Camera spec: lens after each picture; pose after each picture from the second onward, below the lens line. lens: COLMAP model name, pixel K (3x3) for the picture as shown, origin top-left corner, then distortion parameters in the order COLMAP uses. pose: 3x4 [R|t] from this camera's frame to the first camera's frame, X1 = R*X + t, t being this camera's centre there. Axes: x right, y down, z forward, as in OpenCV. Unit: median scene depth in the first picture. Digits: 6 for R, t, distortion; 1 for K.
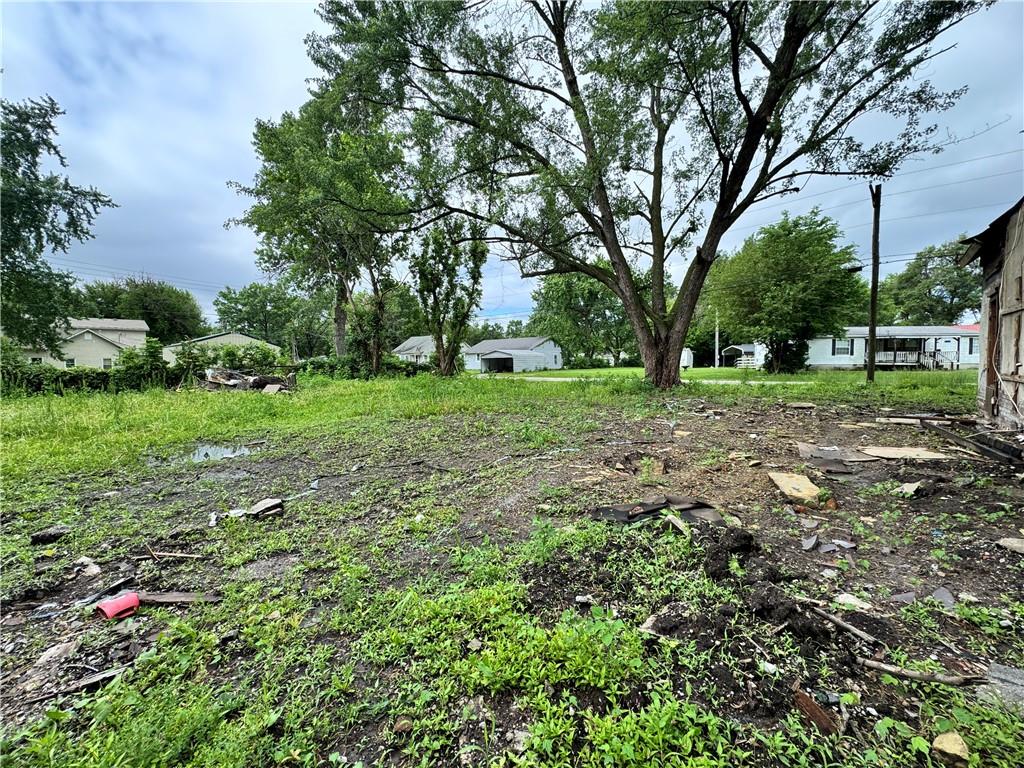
lens RADIAL K [[409.7, 0, 498.0], [0, 409.7, 386.4], [0, 0, 1]] dist [0.001976, -0.000032]
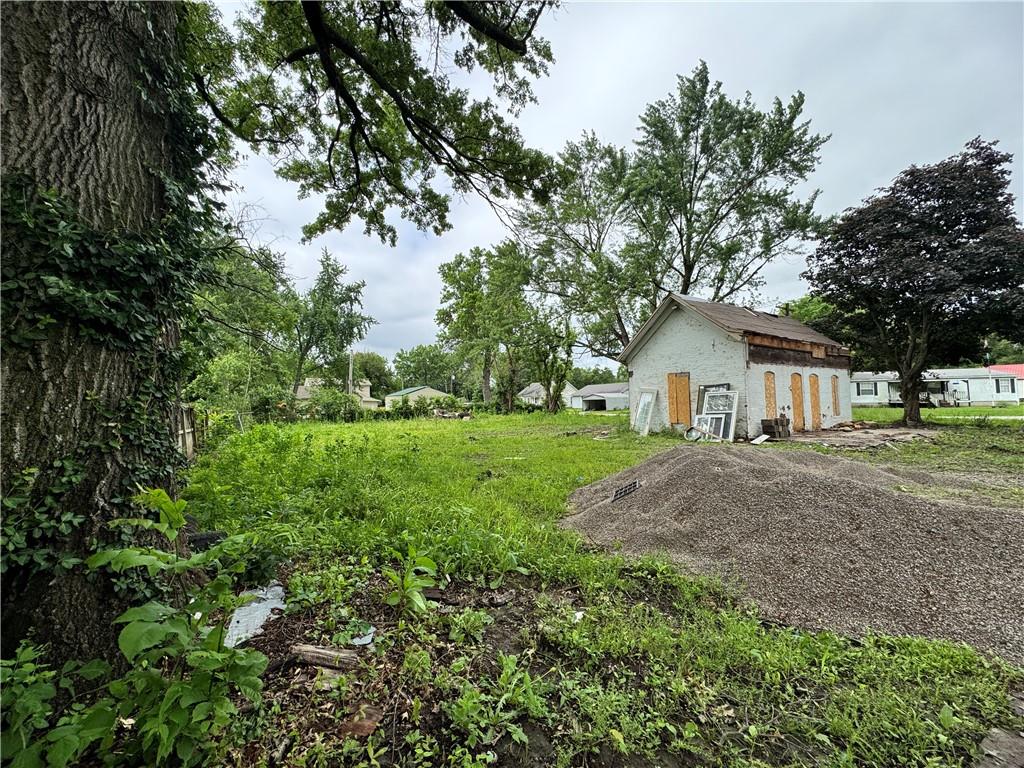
lens RADIAL K [[409.7, 0, 504.6], [0, 409.7, 380.2], [0, 0, 1]] dist [0.001976, -0.000032]
pose [[0.961900, -0.024427, -0.272308, 0.137279], [-0.005344, 0.994130, -0.108056, 0.023470], [0.273350, 0.105394, 0.956124, -0.618789]]
